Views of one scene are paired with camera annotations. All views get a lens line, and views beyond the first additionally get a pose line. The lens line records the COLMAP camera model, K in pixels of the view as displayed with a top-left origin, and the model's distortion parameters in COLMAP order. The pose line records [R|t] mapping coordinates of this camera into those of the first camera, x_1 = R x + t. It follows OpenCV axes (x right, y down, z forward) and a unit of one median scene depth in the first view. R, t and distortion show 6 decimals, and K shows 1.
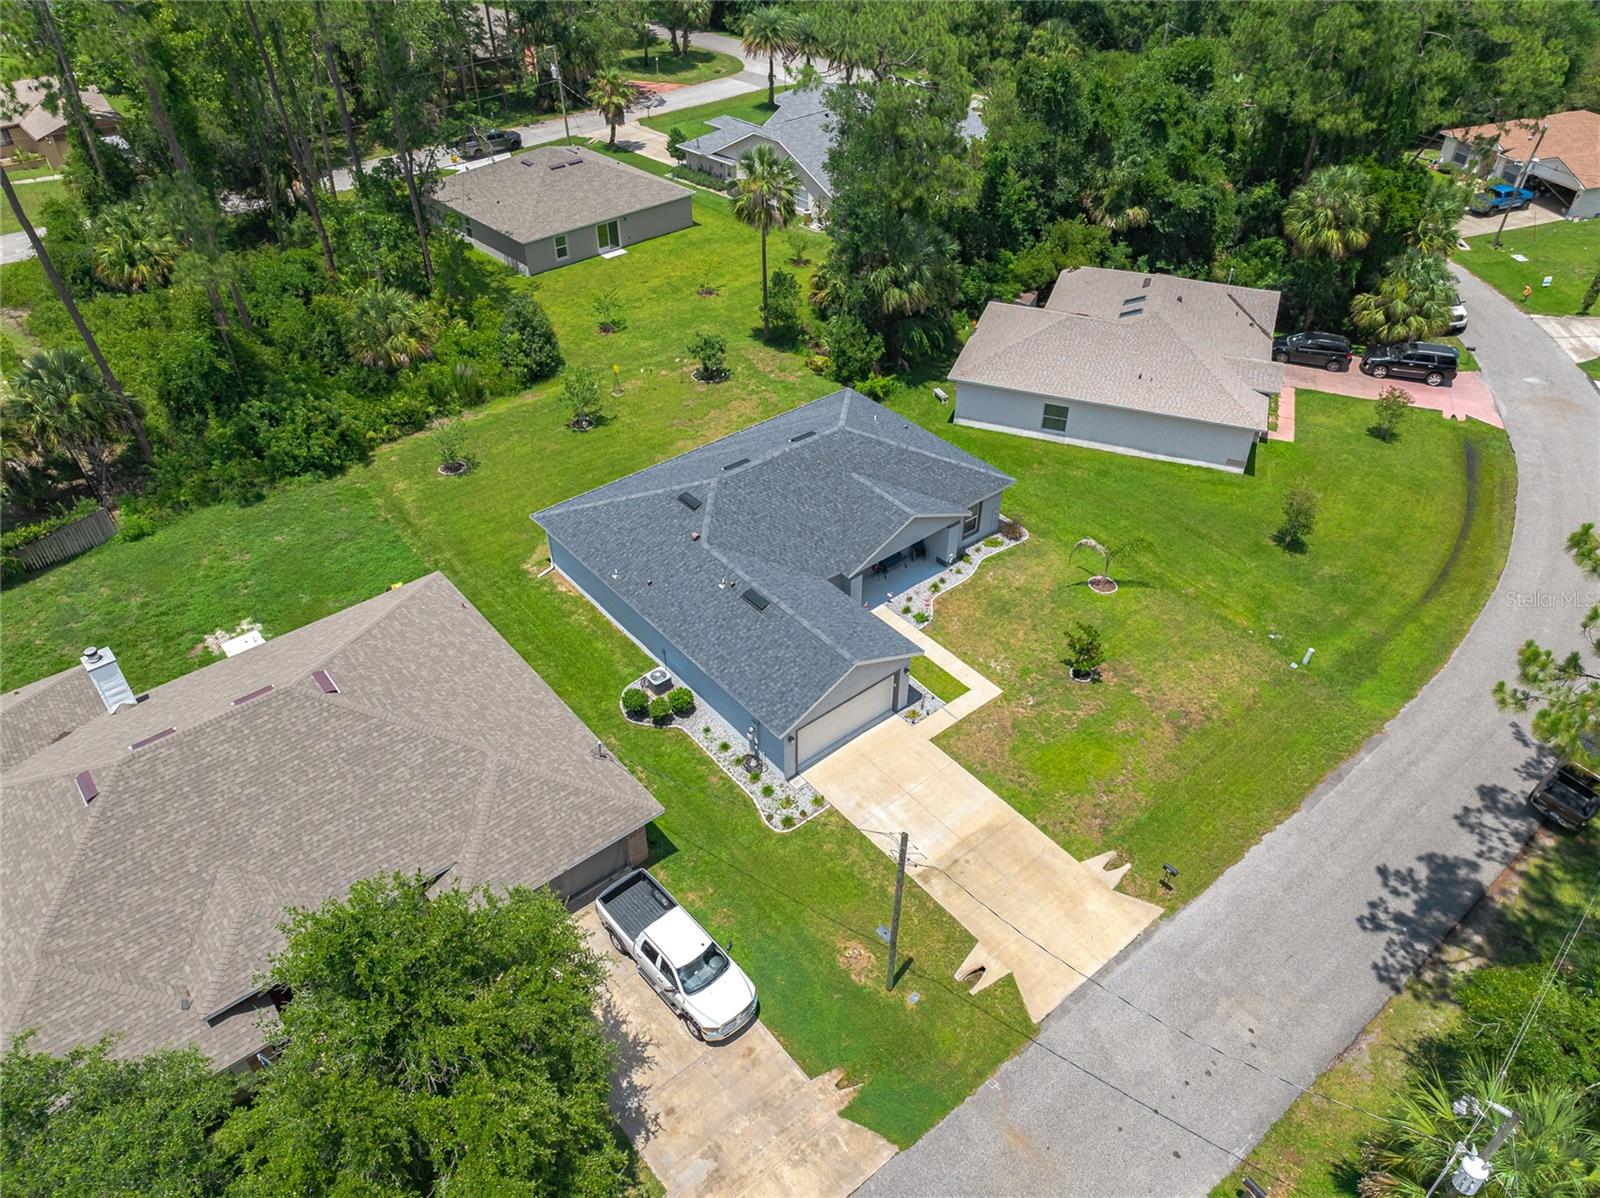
lens RADIAL K [[1114.2, 0, 814.5], [0, 1114.2, 596.2], [0, 0, 1]] dist [-0.009291, 0.007817]
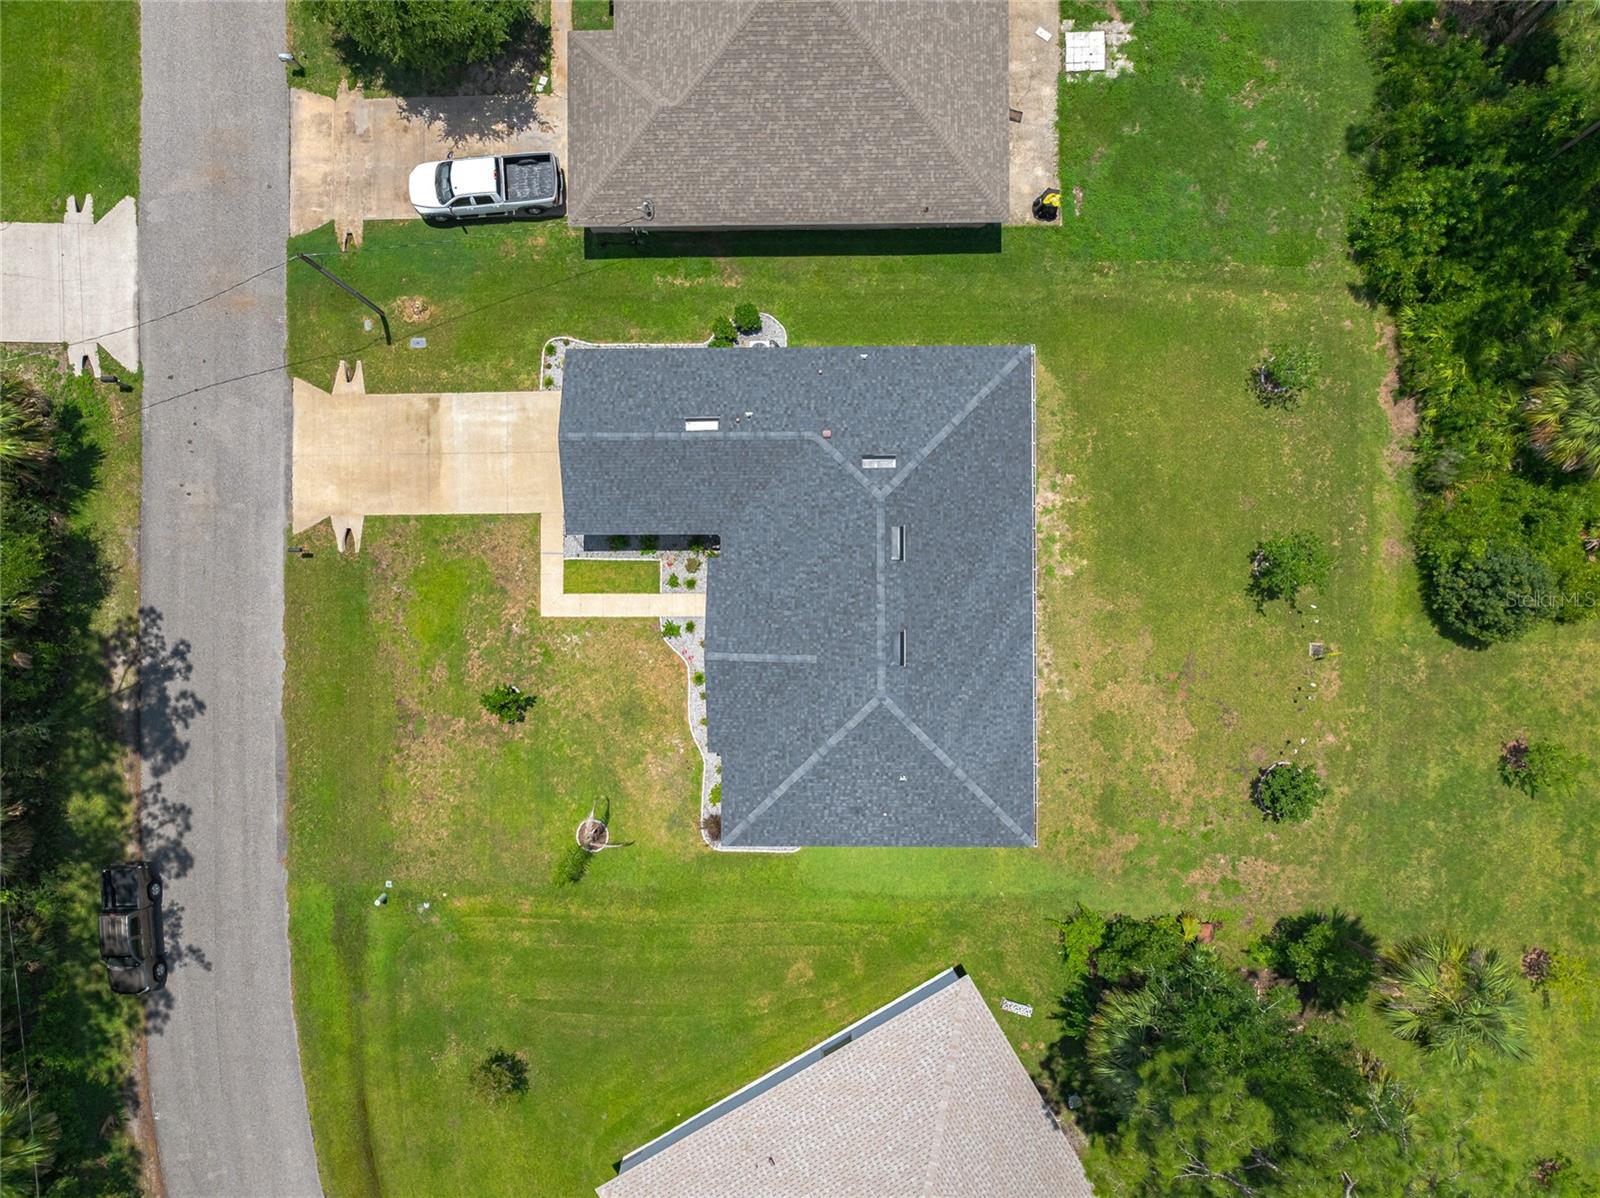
lens RADIAL K [[1117.8, 0, 800.0], [0, 1117.8, 599.0], [0, 0, 1]] dist [-0.008564, -0.000176]
pose [[-0.641471, 0.767043, 0.012662, -0.006711], [-0.454505, -0.393292, 0.799216, -0.945404], [0.618013, 0.506919, 0.600910, 0.608521]]
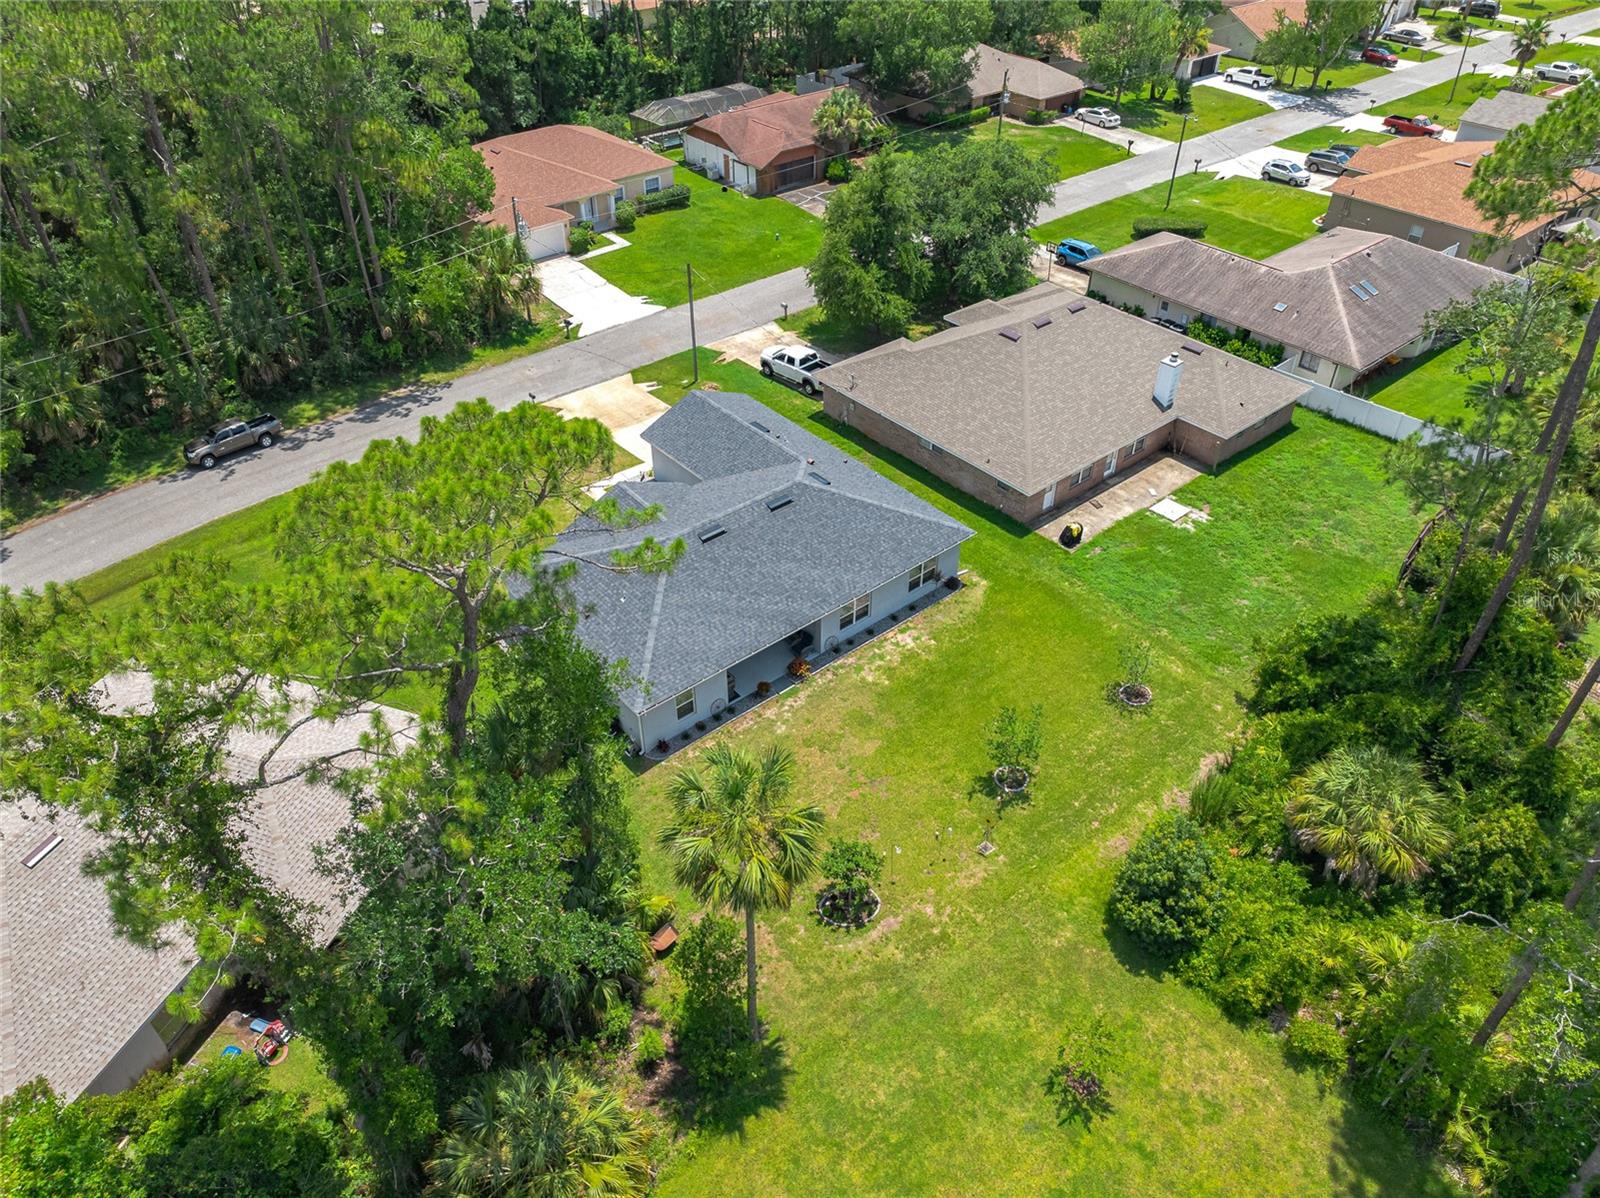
lens RADIAL K [[1117.8, 0, 800.0], [0, 1117.8, 599.0], [0, 0, 1]] dist [-0.008564, -0.000176]
pose [[-0.999984, -0.005681, 0.000577, -0.112652], [-0.000730, 0.227268, 0.973832, -1.381655], [-0.005664, 0.973816, -0.227268, 1.651277]]
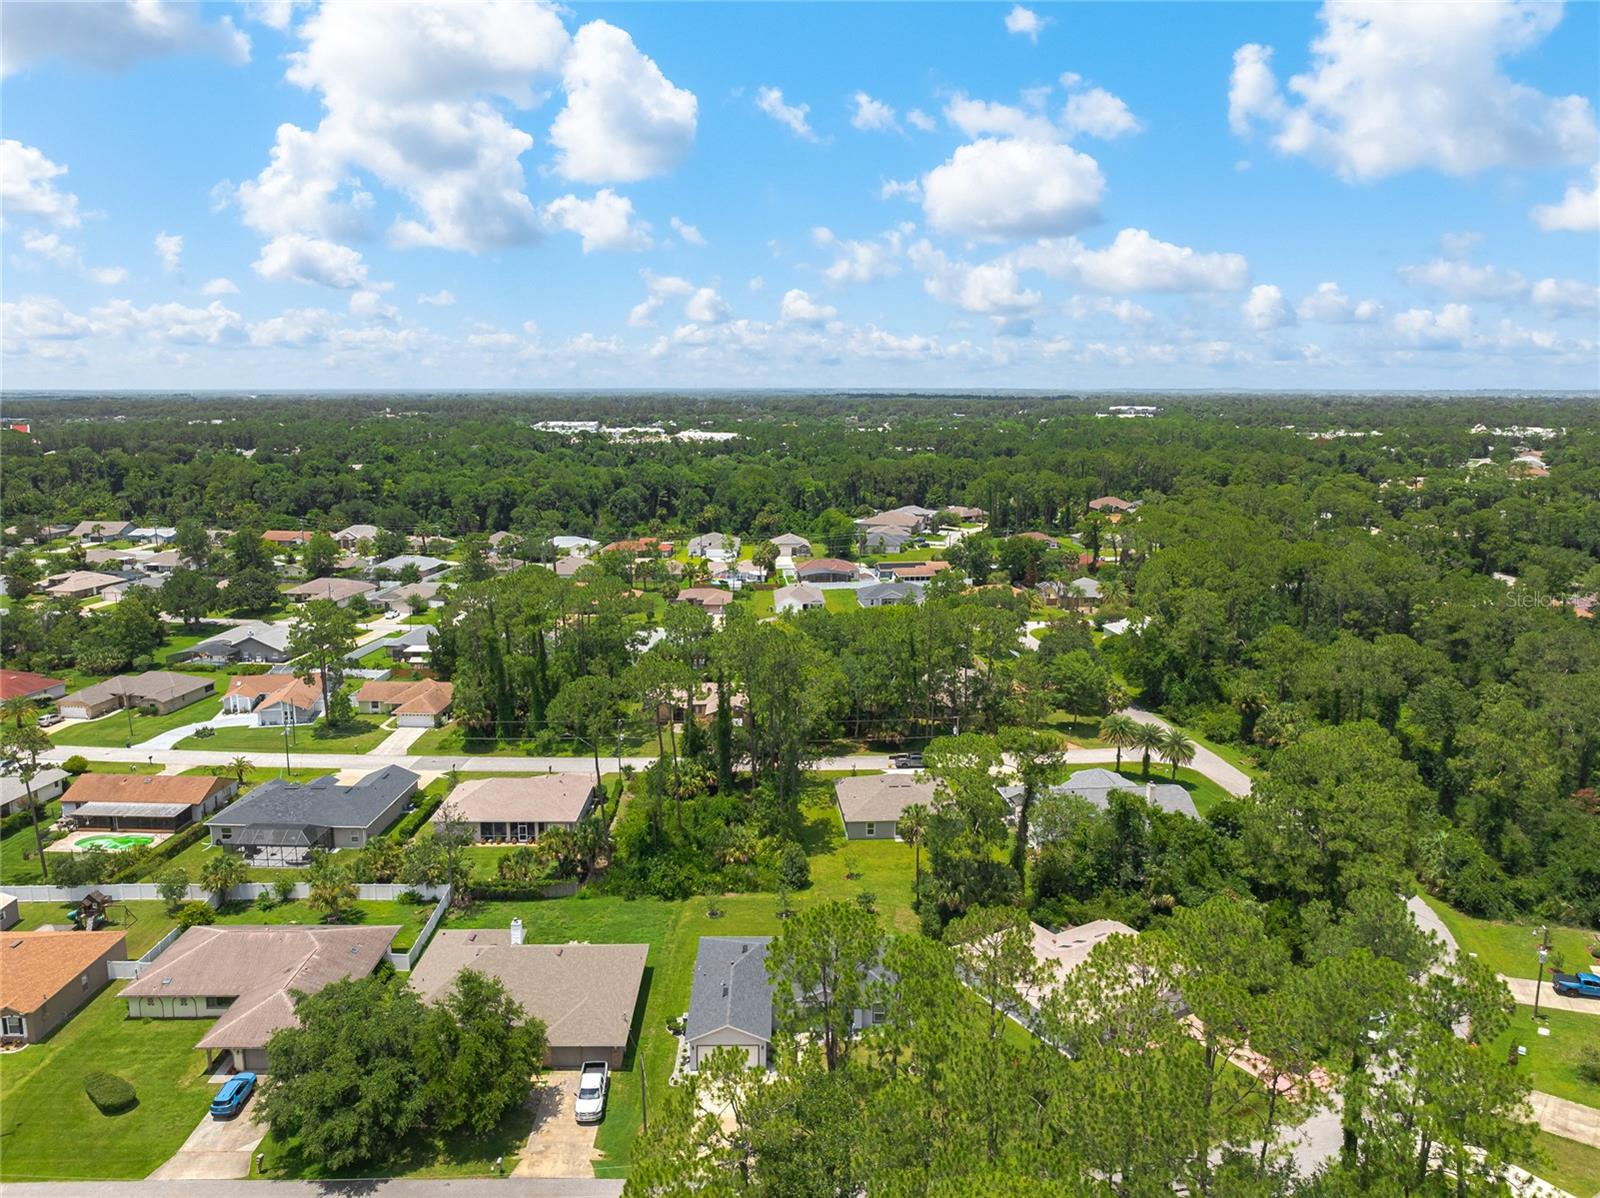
lens RADIAL K [[1144.5, 0, 800.0], [0, 1144.5, 599.0], [0, 0, 1]] dist [0.002436, 0.002256]
pose [[0.775690, 0.115194, -0.620513, 1.533985], [-0.390807, 0.859690, -0.328944, 0.025065], [0.495556, 0.497659, 0.711871, -1.047355]]
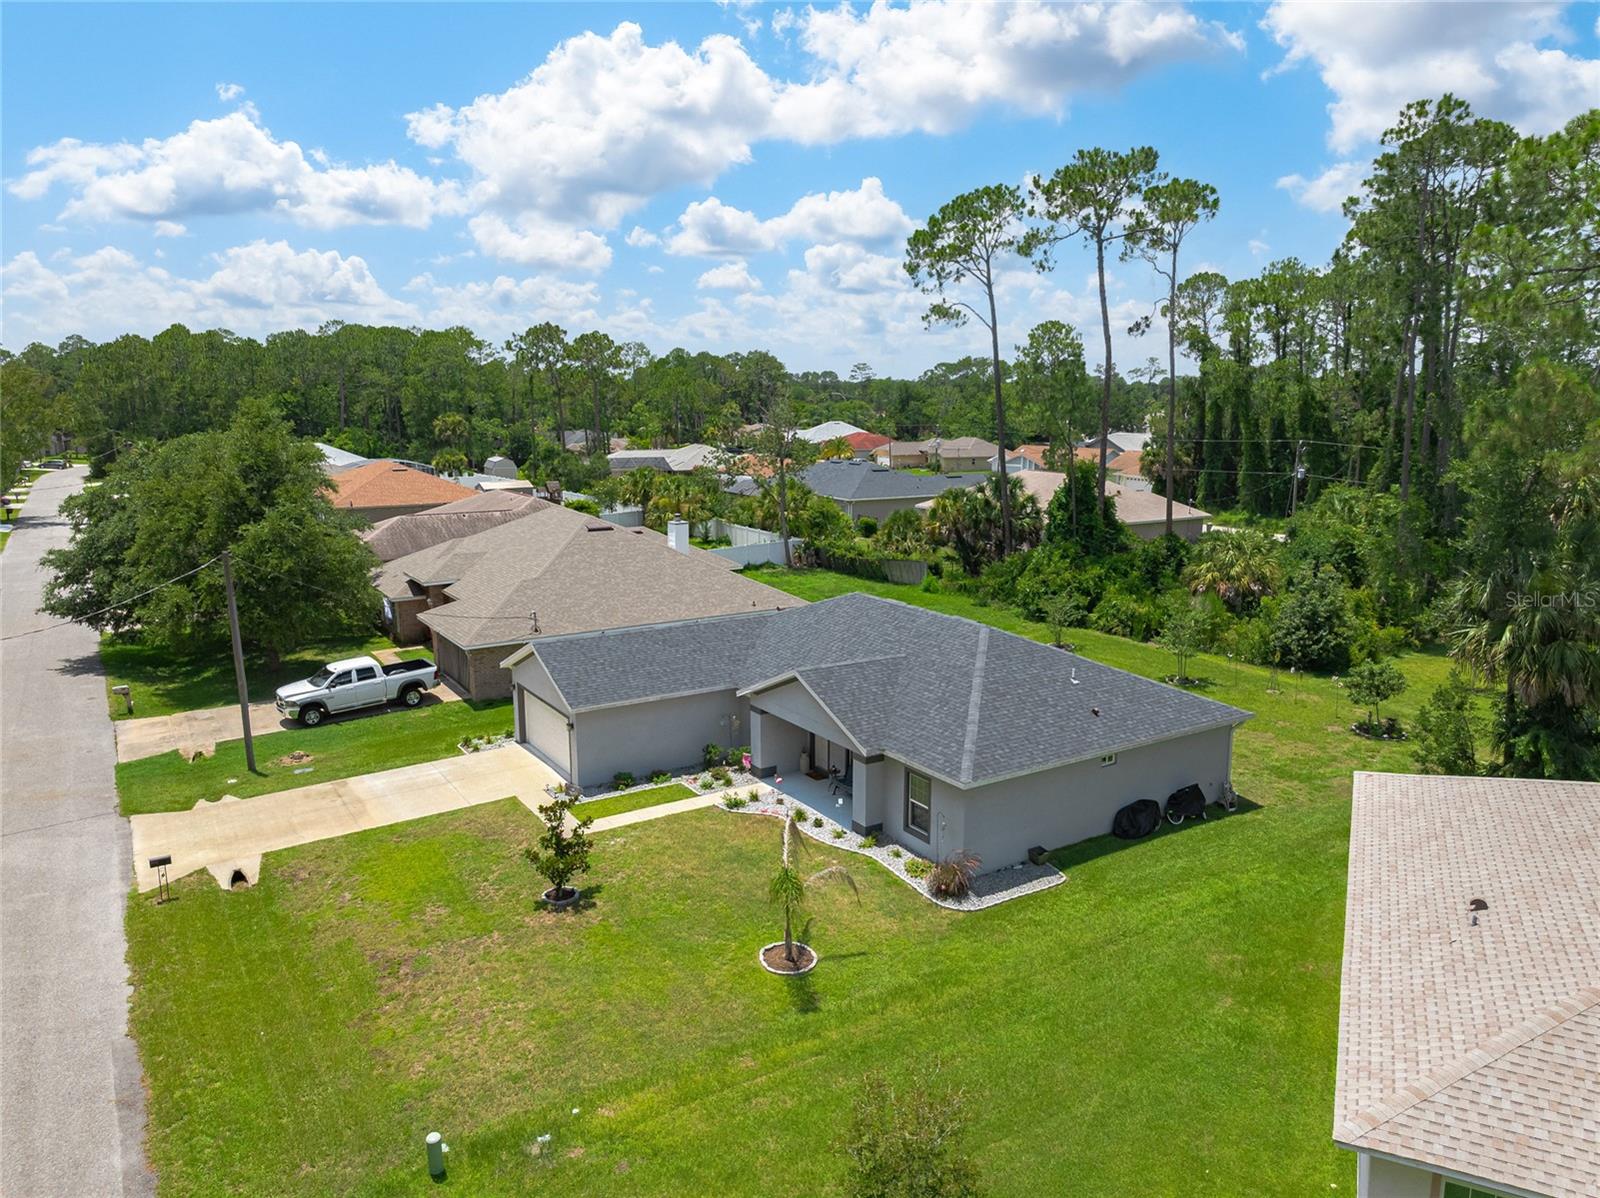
lens RADIAL K [[1117.8, 0, 800.0], [0, 1117.8, 599.0], [0, 0, 1]] dist [-0.008564, -0.000176]
pose [[-0.132005, 0.176851, -0.975345, 0.939037], [-0.616851, 0.755566, 0.220486, -0.322807], [0.775931, 0.630748, 0.009352, 1.165105]]
